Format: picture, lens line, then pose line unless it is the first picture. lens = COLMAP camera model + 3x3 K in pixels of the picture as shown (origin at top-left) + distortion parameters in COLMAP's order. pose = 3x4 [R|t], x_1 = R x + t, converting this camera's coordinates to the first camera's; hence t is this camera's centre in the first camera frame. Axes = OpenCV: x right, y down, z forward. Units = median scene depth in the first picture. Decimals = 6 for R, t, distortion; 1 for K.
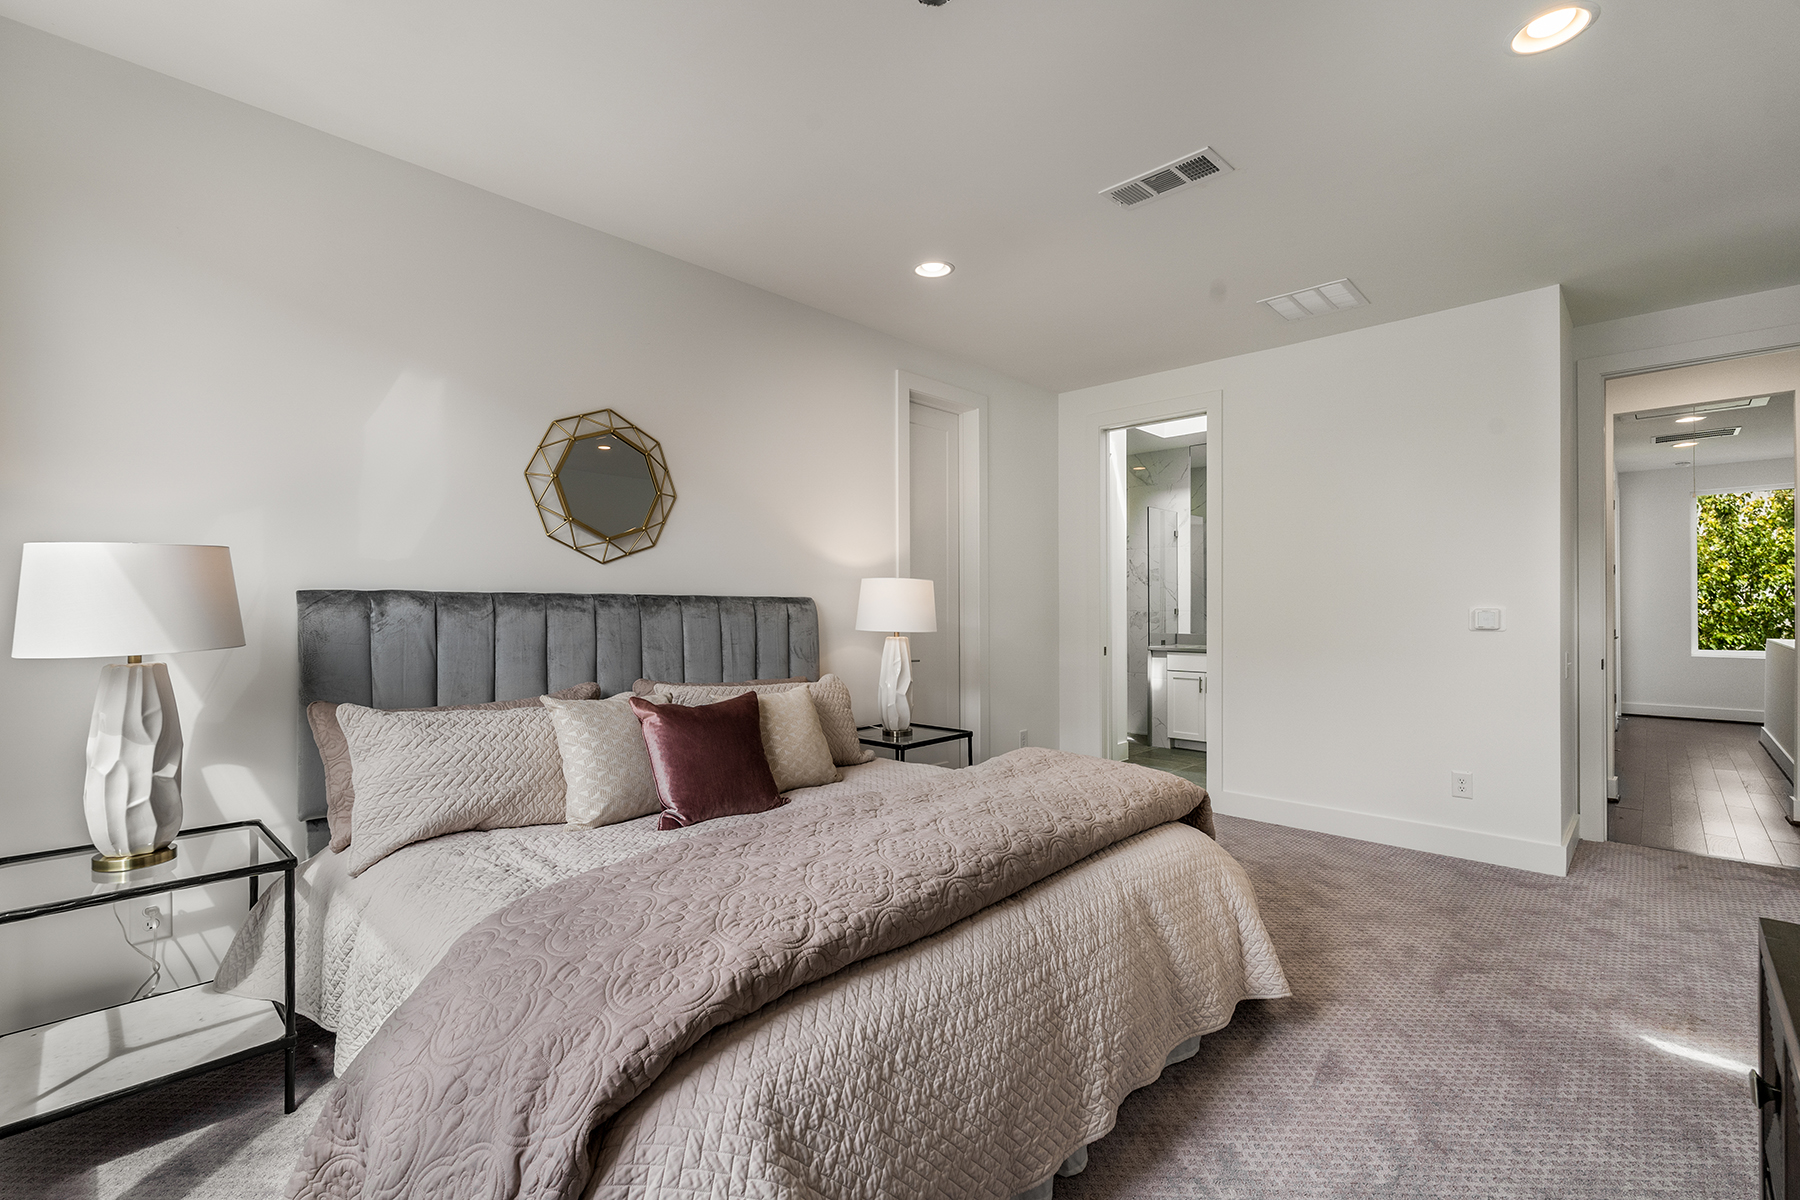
lens RADIAL K [[784.8, 0, 908.9], [0, 784.8, 604.4], [0, 0, 1]] dist [-0.000148, -0.000030]
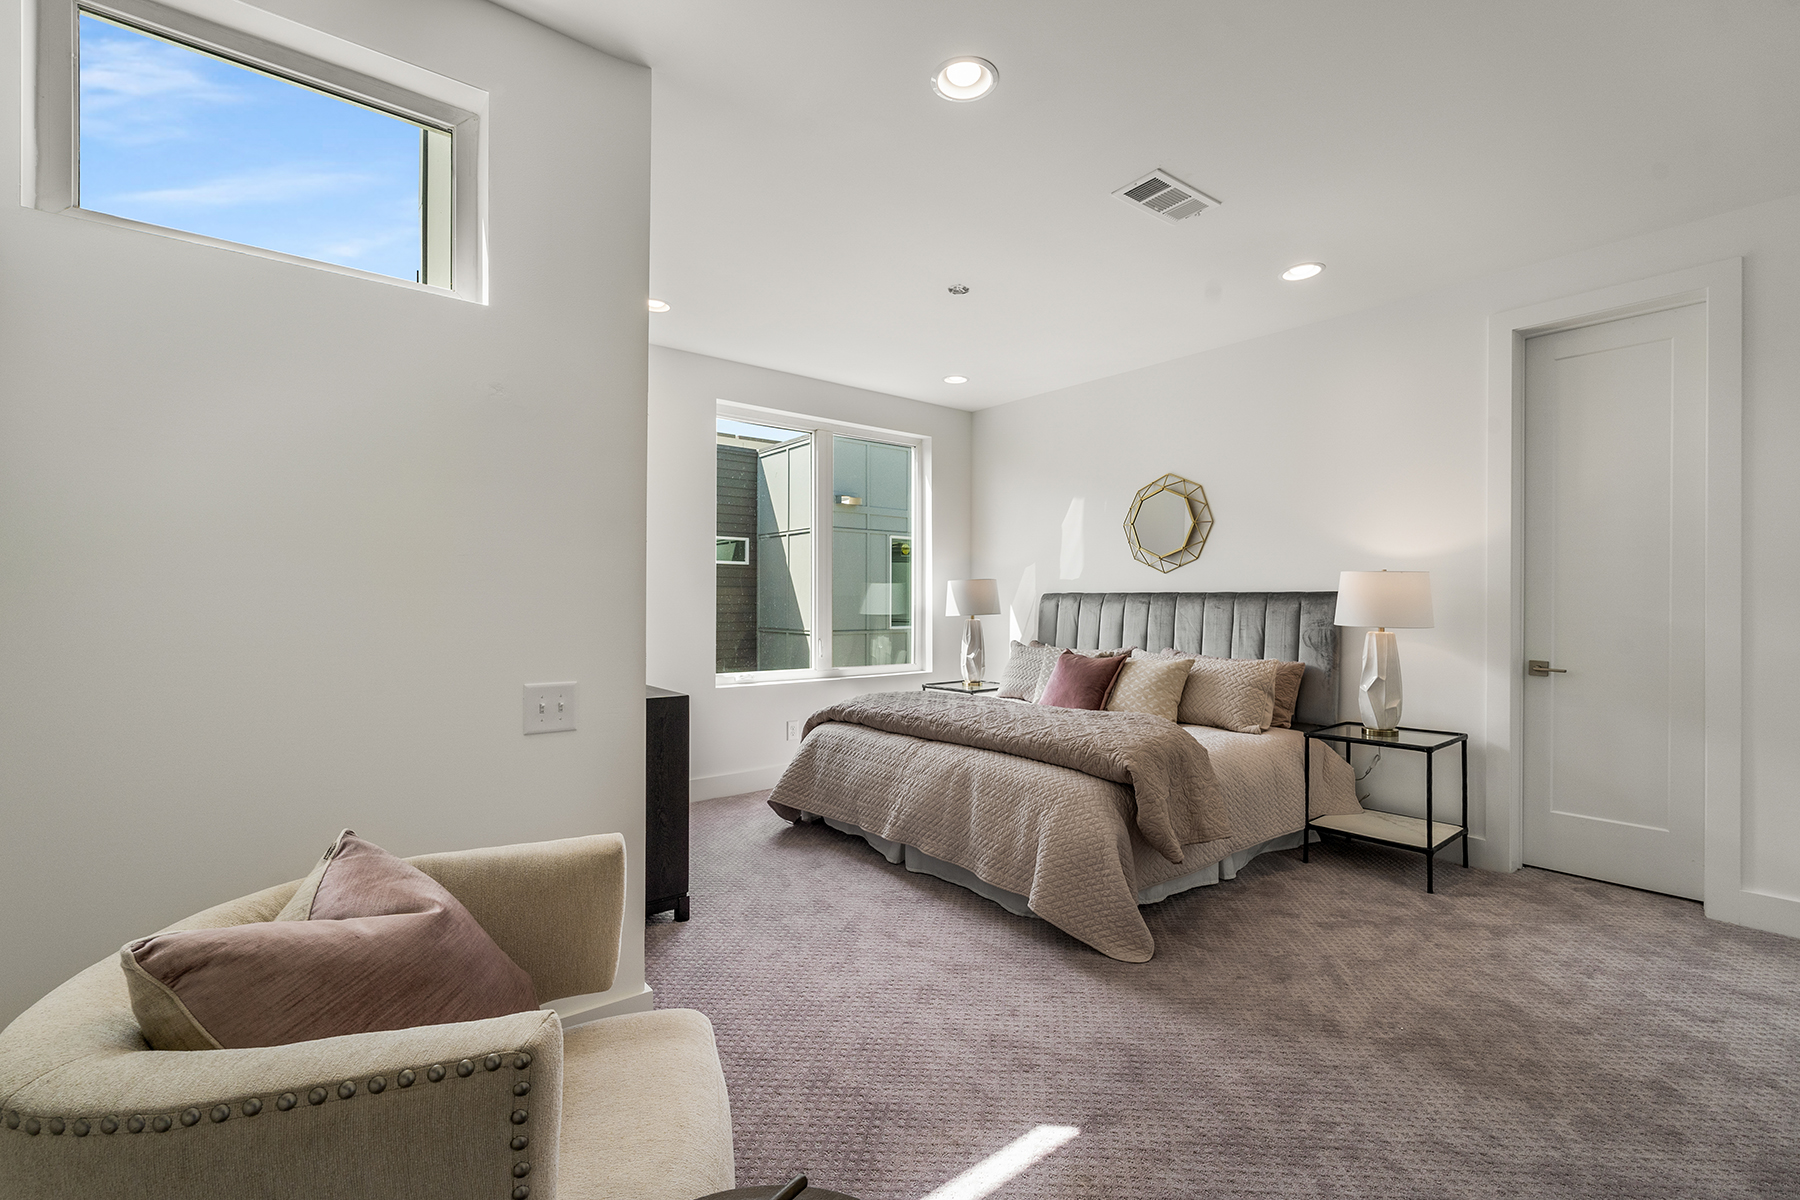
lens RADIAL K [[784.8, 0, 908.9], [0, 784.8, 604.4], [0, 0, 1]] dist [-0.000148, -0.000030]
pose [[-0.097185, 0.006509, -0.995245, 1.175341], [0.010667, 0.999928, 0.005498, -0.003181], [0.995209, -0.010082, -0.097248, 0.603989]]
